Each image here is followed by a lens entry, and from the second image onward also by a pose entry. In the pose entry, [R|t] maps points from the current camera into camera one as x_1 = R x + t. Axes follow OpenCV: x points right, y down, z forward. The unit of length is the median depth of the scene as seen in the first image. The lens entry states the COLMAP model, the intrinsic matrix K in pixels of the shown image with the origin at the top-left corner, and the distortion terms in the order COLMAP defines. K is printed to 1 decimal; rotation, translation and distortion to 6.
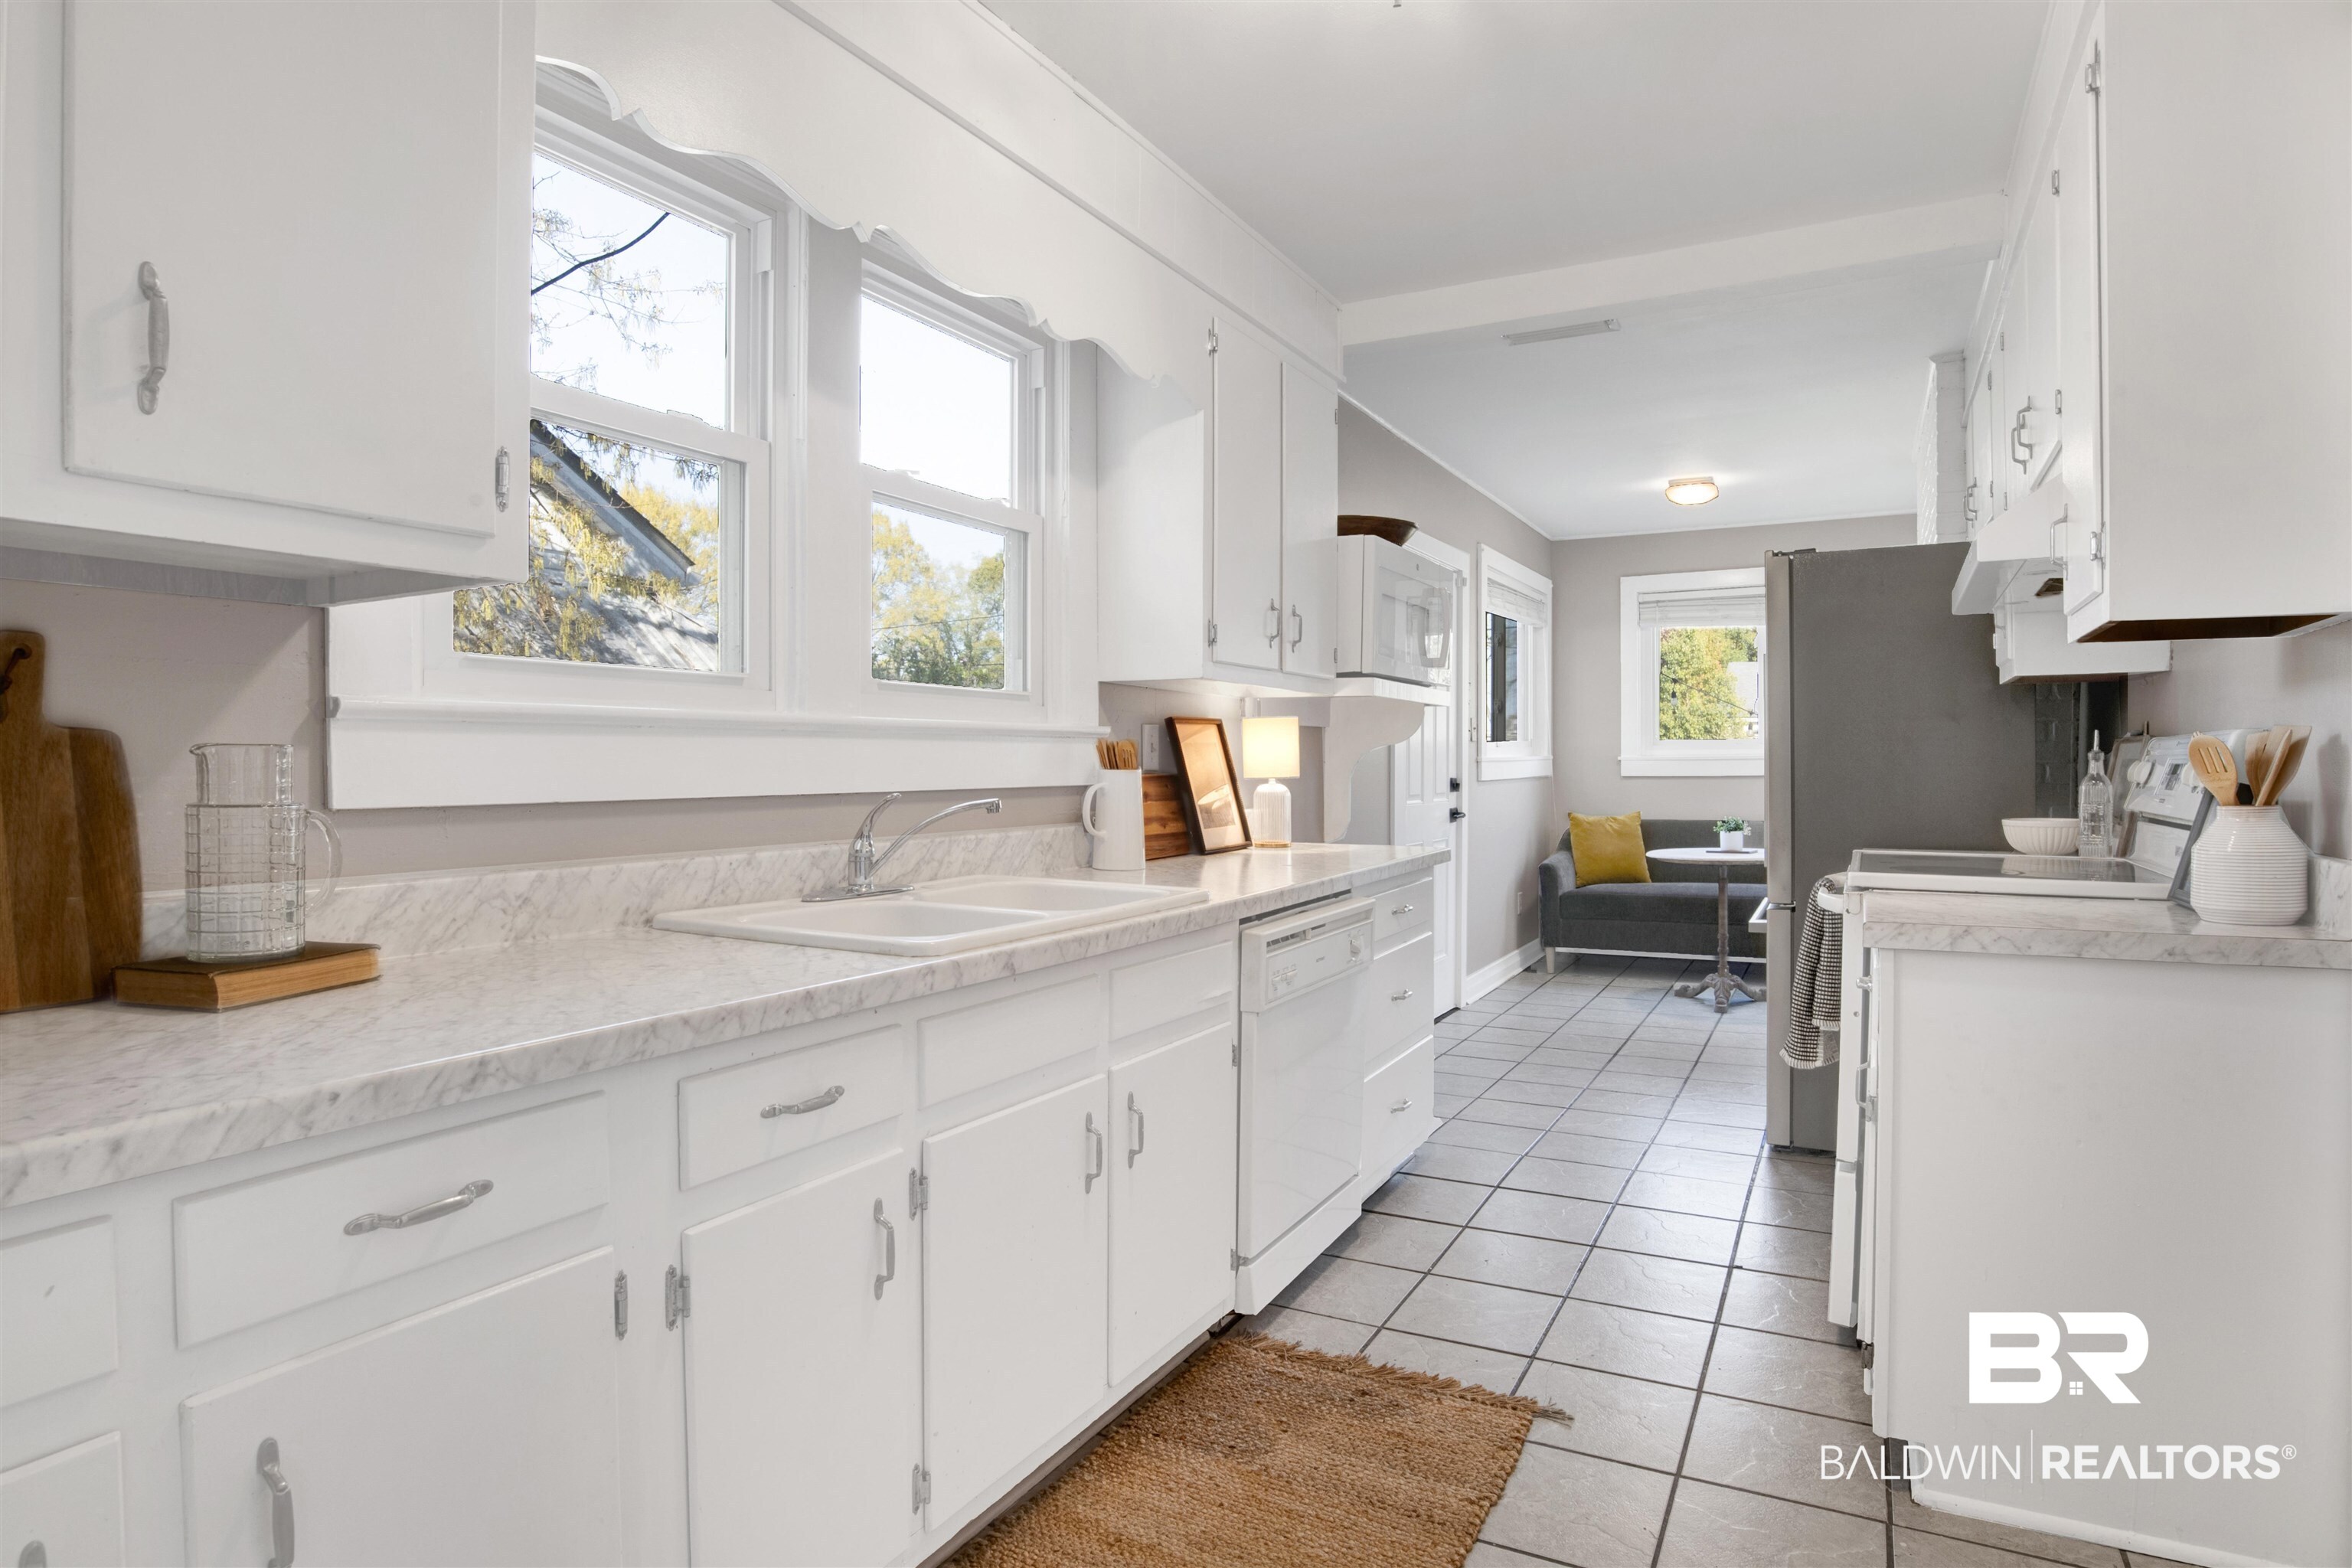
lens RADIAL K [[1266.0, 0, 1178.0], [0, 1266.0, 789.0], [0, 0, 1]] dist [-0.025807, 0.002190]
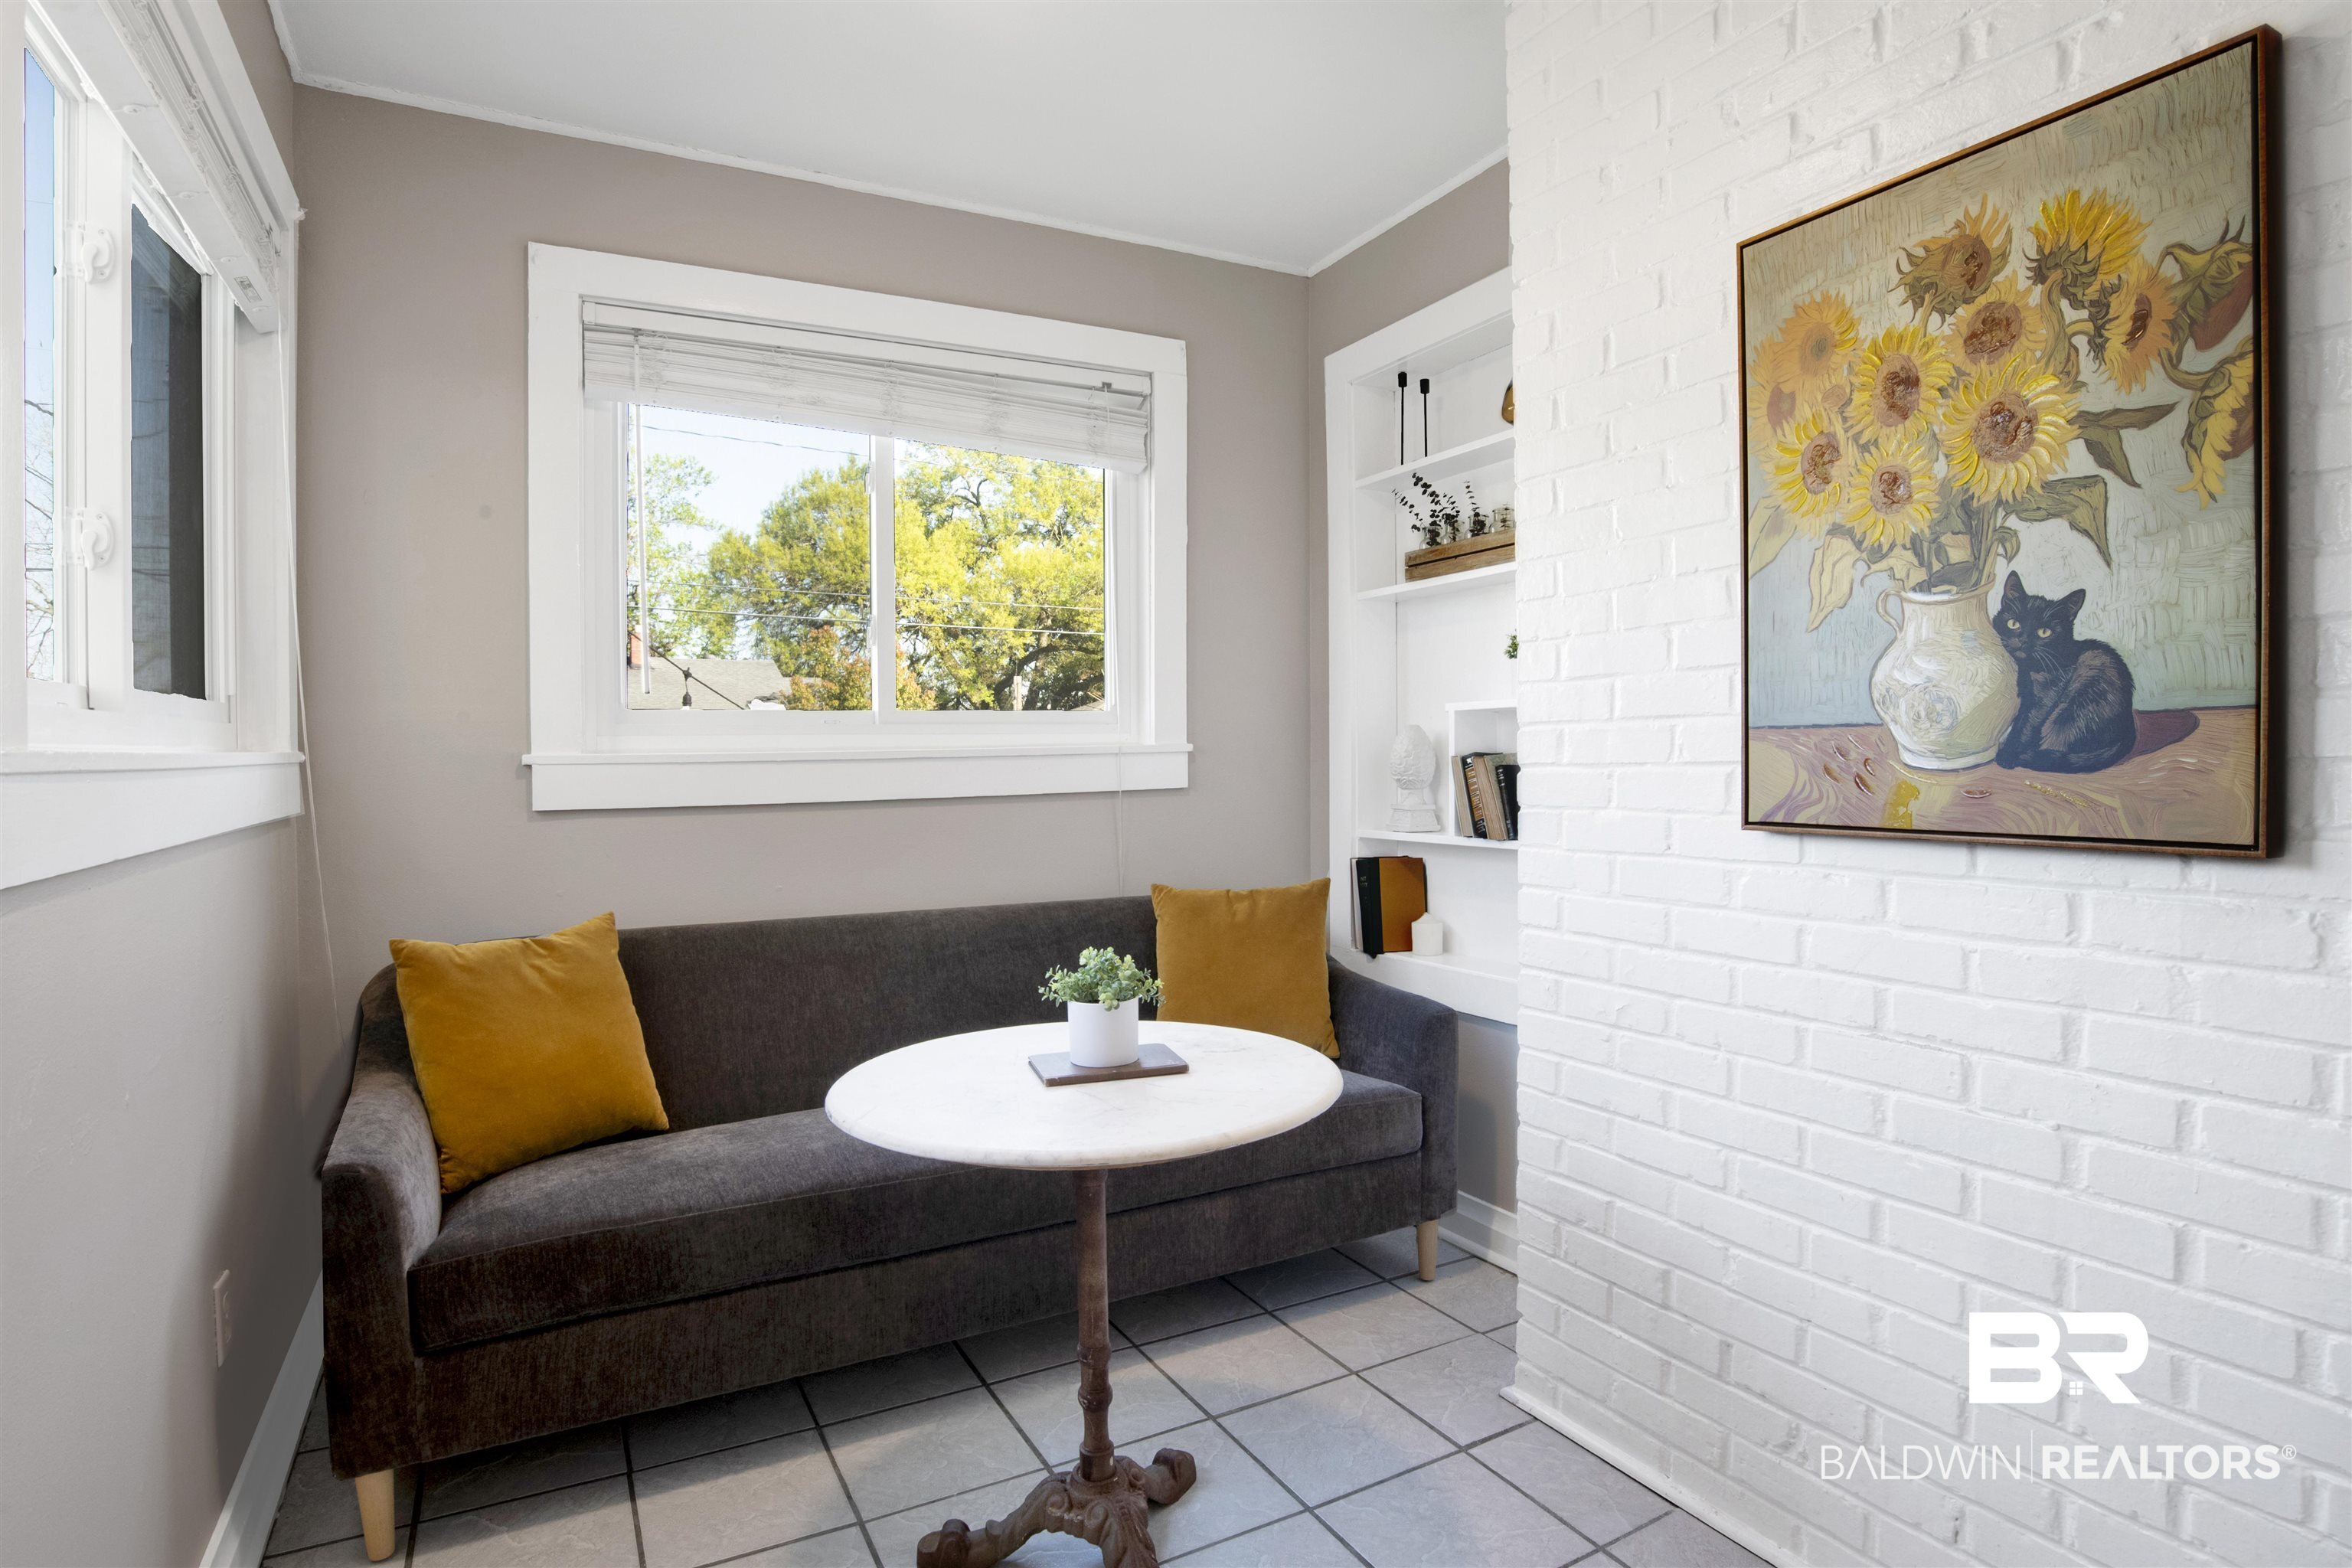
lens RADIAL K [[1266.0, 0, 1179.6], [0, 1266.0, 761.2], [0, 0, 1]] dist [-0.025807, 0.002190]
pose [[0.538463, -0.017195, 0.842474, 0.155786], [0.002225, 0.999817, 0.018984, -0.030281], [-0.842646, -0.008348, 0.538403, 0.671085]]
